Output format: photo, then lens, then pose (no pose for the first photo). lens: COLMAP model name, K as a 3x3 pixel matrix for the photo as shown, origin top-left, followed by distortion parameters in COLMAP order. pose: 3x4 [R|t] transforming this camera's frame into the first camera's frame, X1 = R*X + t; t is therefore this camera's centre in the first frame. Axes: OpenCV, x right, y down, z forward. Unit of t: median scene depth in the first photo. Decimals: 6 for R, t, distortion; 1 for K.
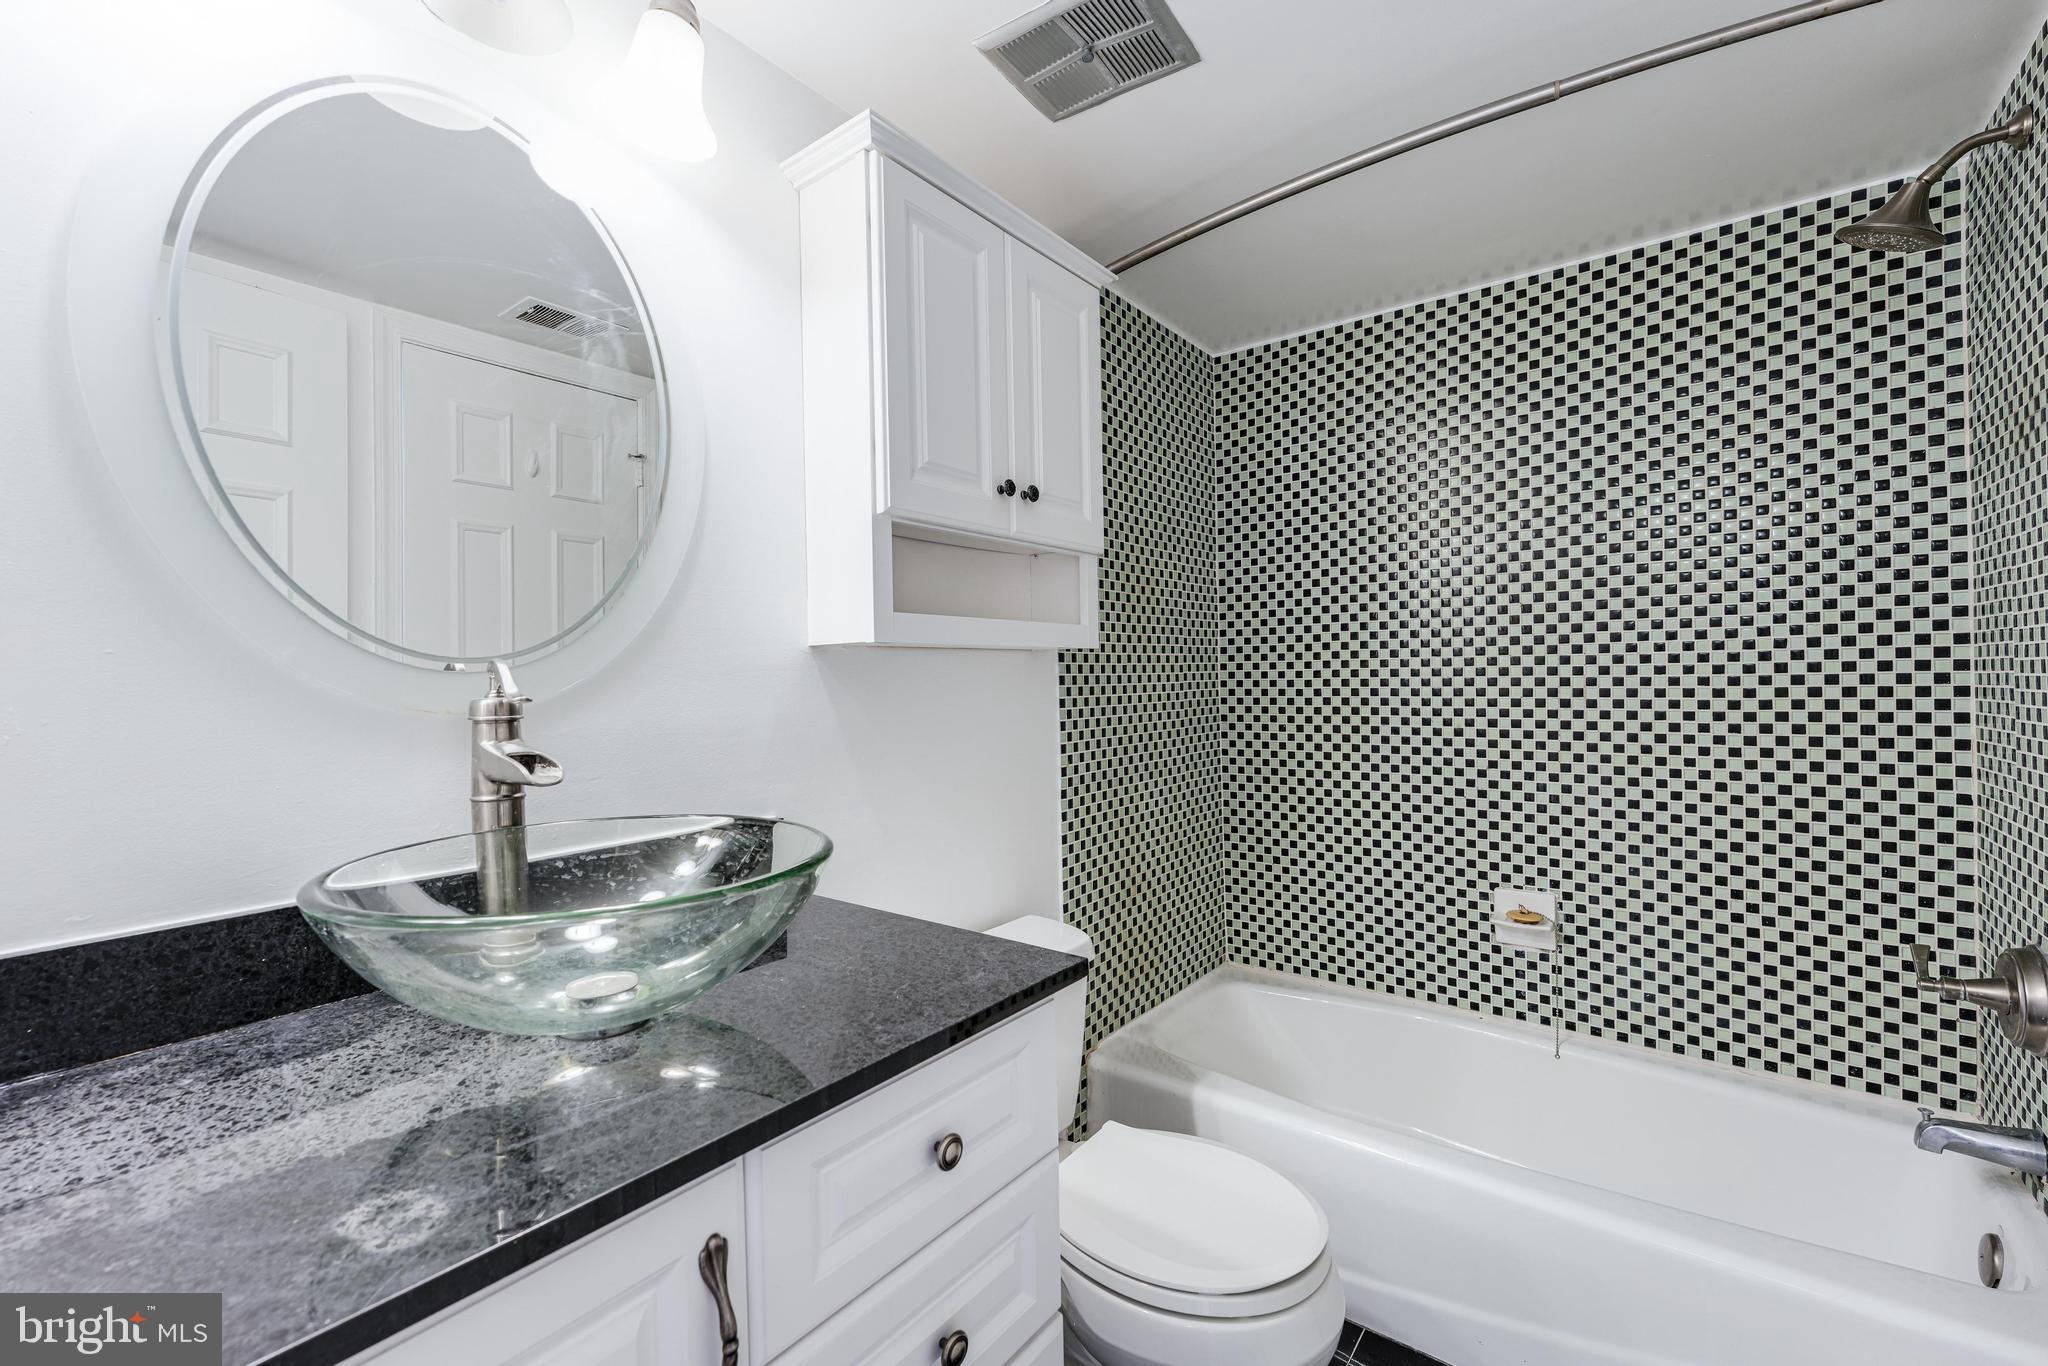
lens RADIAL K [[850.2, 0, 1027.7], [0, 850.2, 628.8], [0, 0, 1]] dist [-0.000864, -0.000109]
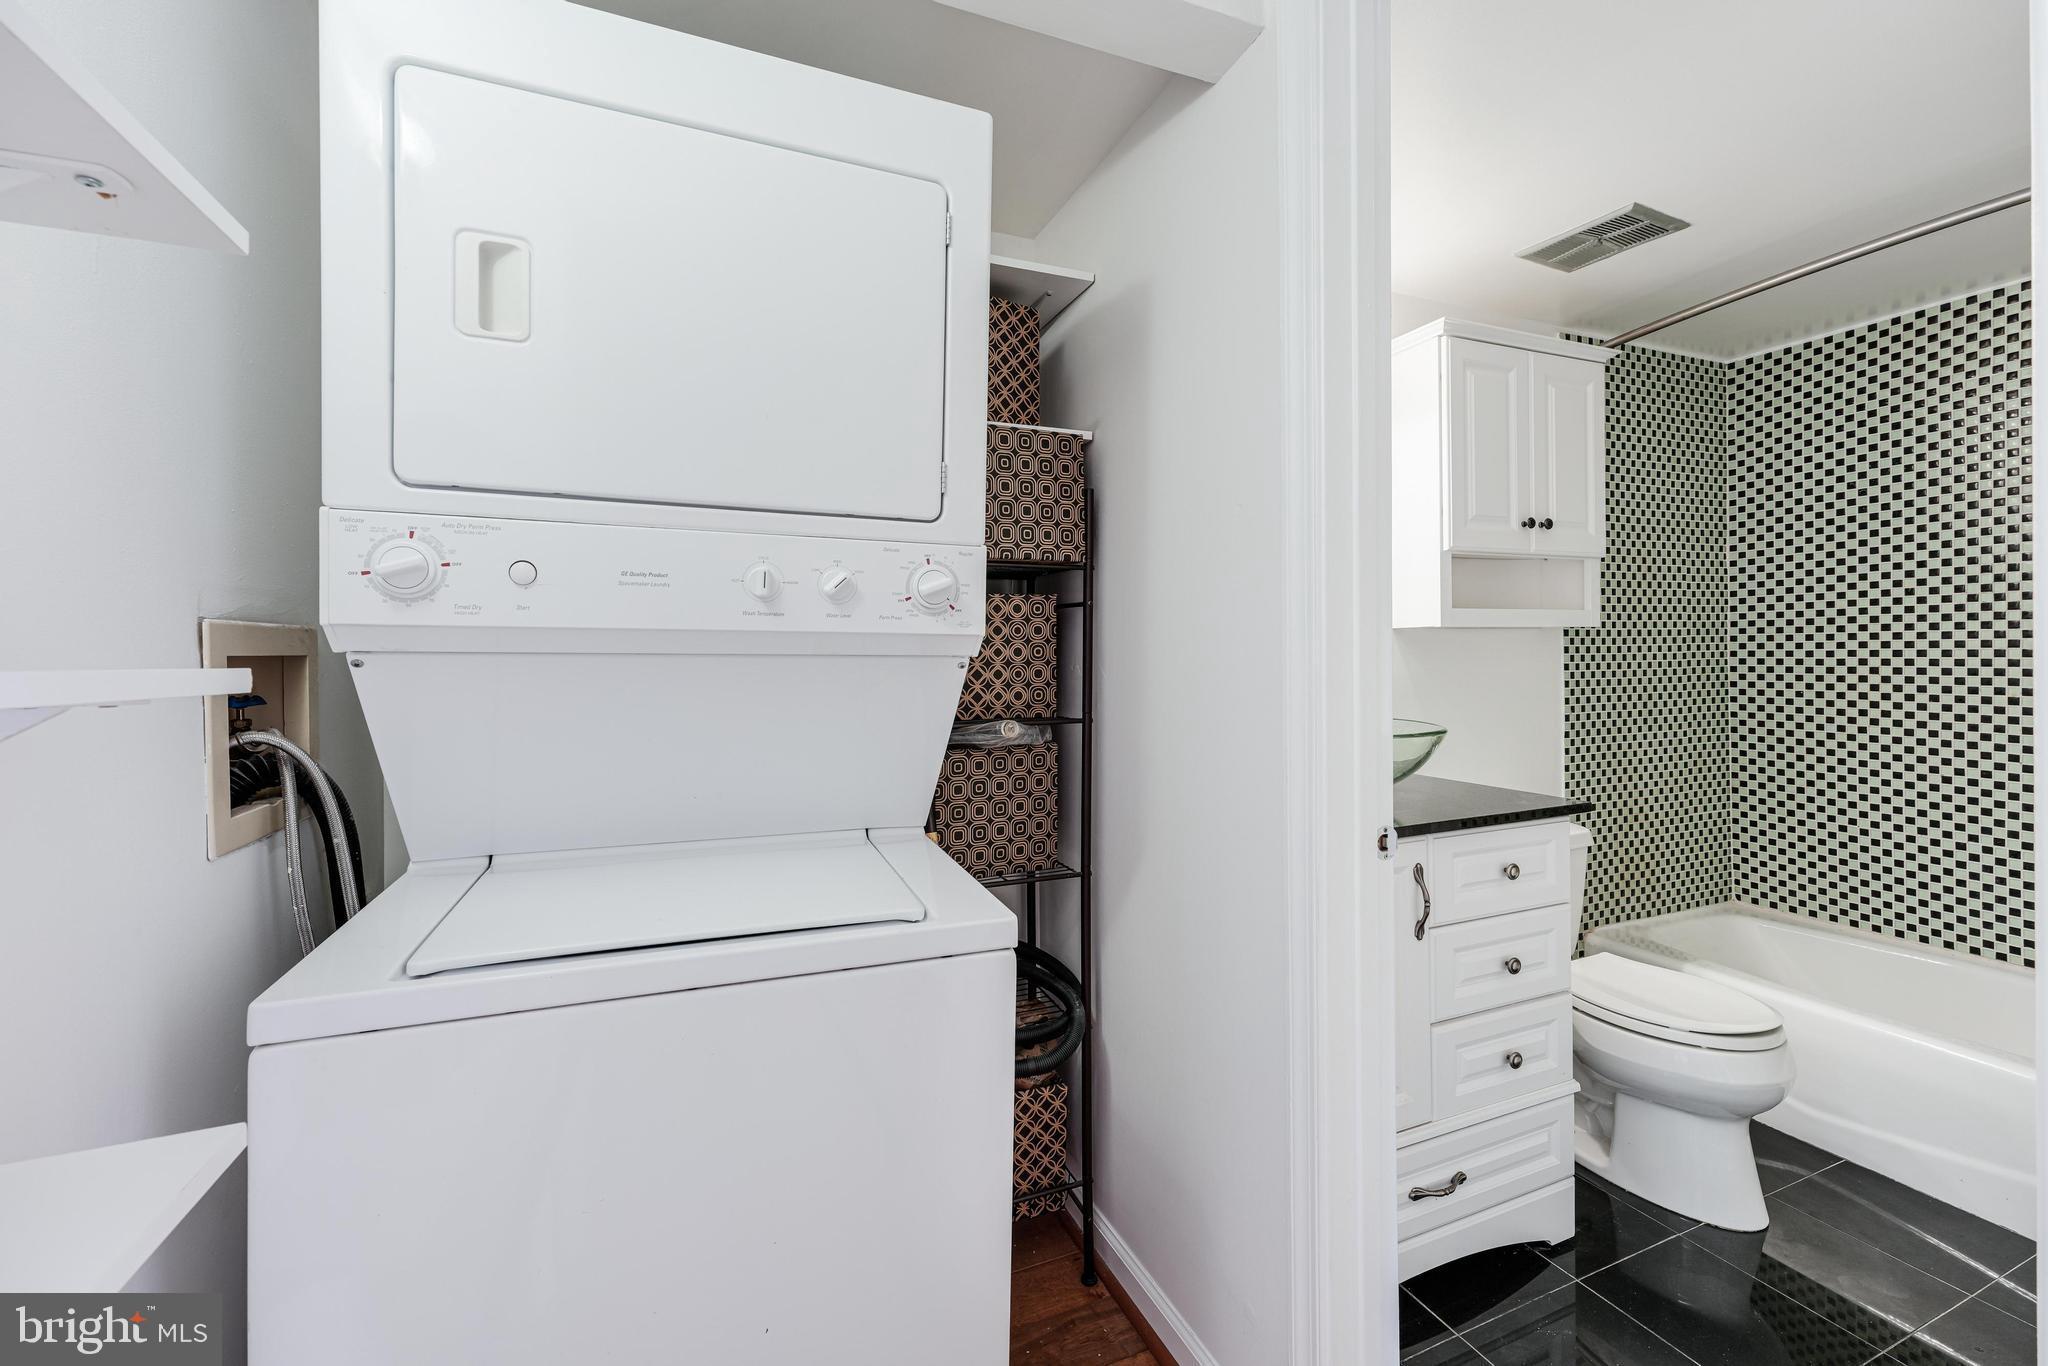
lens RADIAL K [[833.8, 0, 1033.4], [0, 833.8, 659.5], [0, 0, 1]] dist [0.001166, 0.000115]
pose [[0.871830, 0.006475, -0.489766, -0.043603], [0.027616, 0.997672, 0.062349, -0.026697], [0.489029, -0.067883, 0.869622, -0.502743]]
